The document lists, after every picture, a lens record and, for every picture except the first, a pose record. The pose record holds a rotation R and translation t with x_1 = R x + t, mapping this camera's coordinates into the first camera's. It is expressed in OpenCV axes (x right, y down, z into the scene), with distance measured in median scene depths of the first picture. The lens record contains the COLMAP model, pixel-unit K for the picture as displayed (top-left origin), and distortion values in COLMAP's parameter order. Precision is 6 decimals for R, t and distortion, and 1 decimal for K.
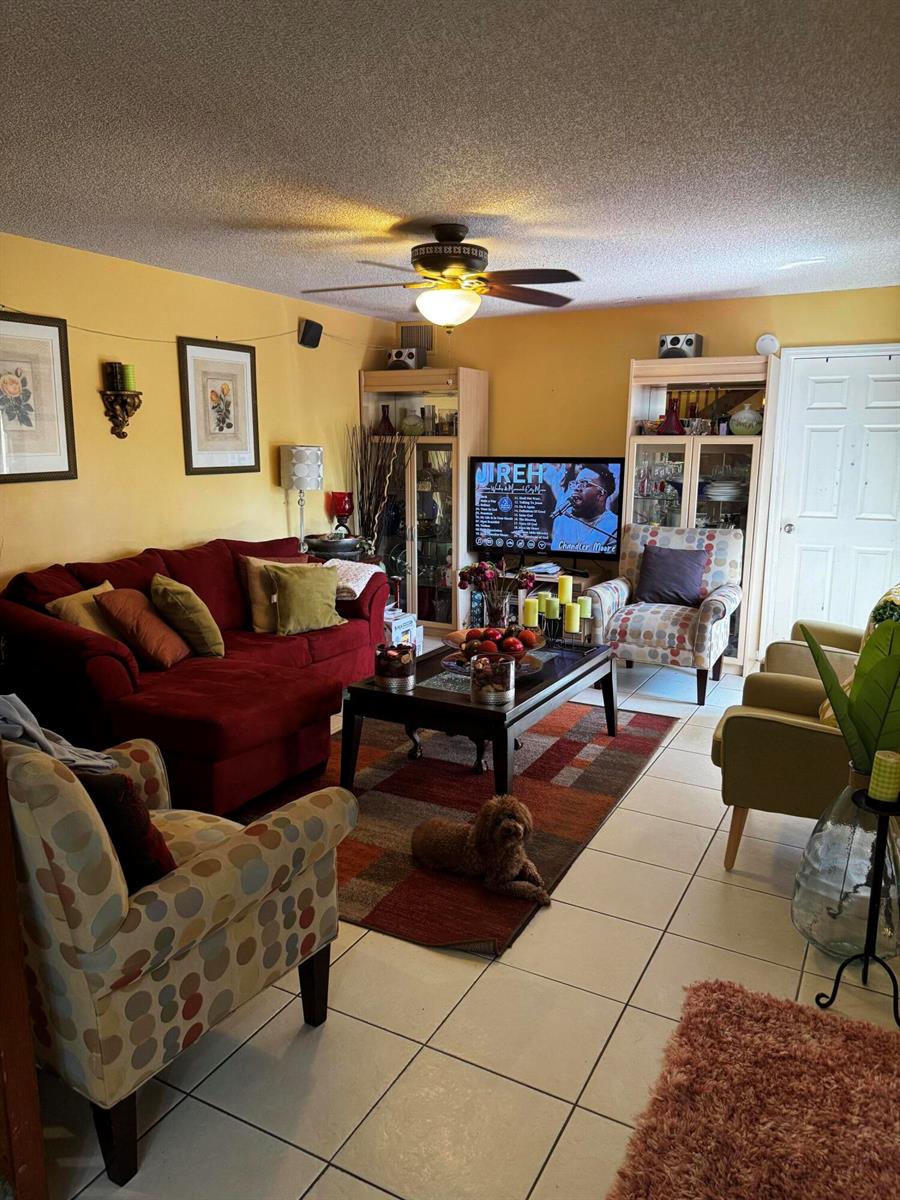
lens RADIAL K [[838.6, 0, 456.0], [0, 838.6, 601.7], [0, 0, 1]] dist [0.177794, -0.365535]
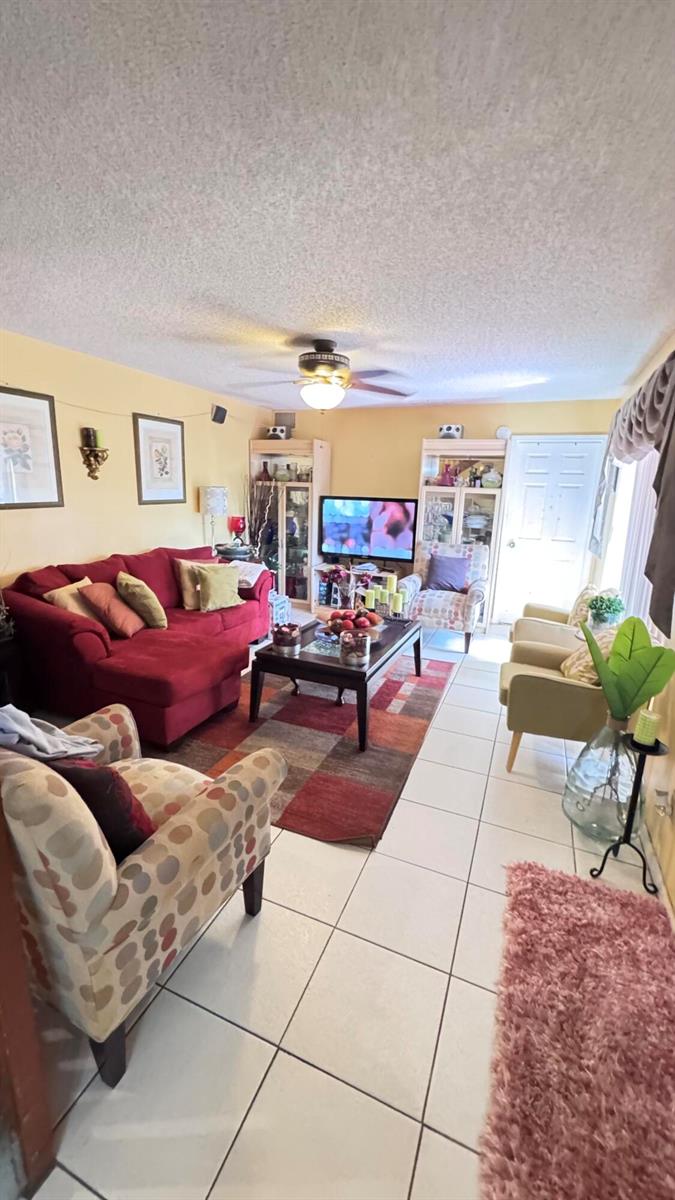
lens RADIAL K [[479.9, 0, 337.2], [0, 479.9, 599.0], [0, 0, 1]] dist [-0.005988, 0.000833]
pose [[0.995027, 0.002658, 0.099572, -0.054478], [-0.007106, 0.998991, 0.044348, -0.024390], [-0.099354, -0.044835, 0.994042, 0.121889]]
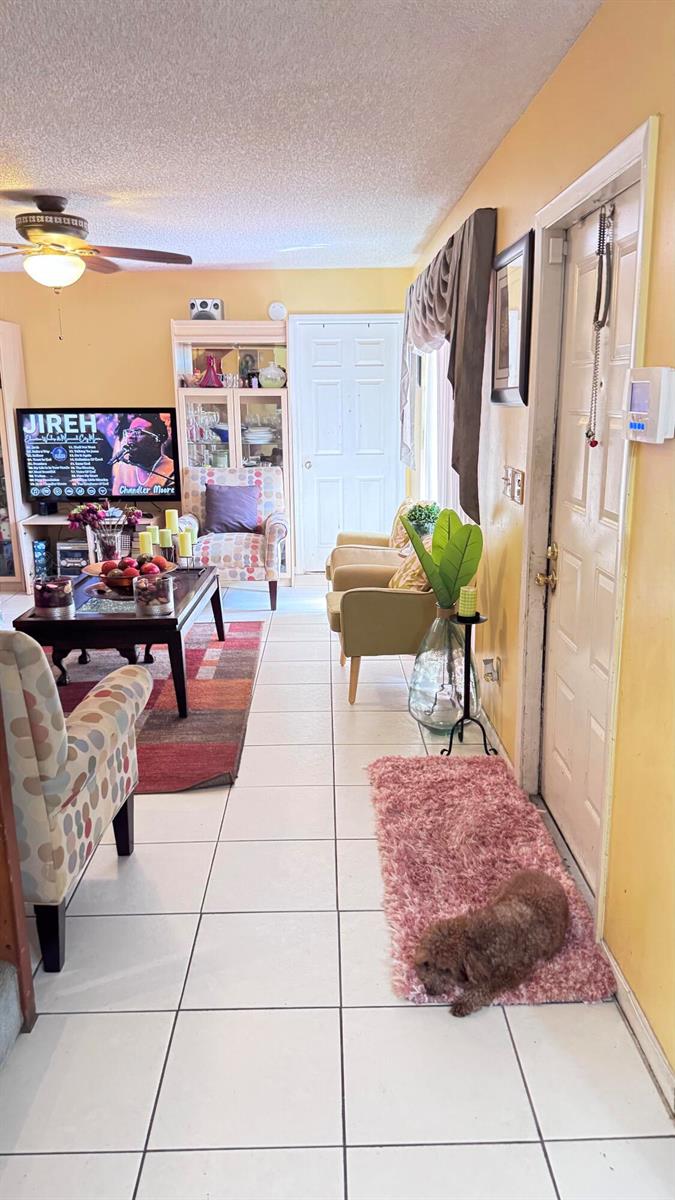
lens RADIAL K [[849.2, 0, 350.1], [0, 849.2, 596.7], [0, 0, 1]] dist [0.189224, -0.395637]
pose [[0.866012, -0.127351, 0.483534, -0.226184], [0.107288, 0.991826, 0.069069, 0.030875], [-0.488378, -0.007937, 0.872596, -0.139583]]
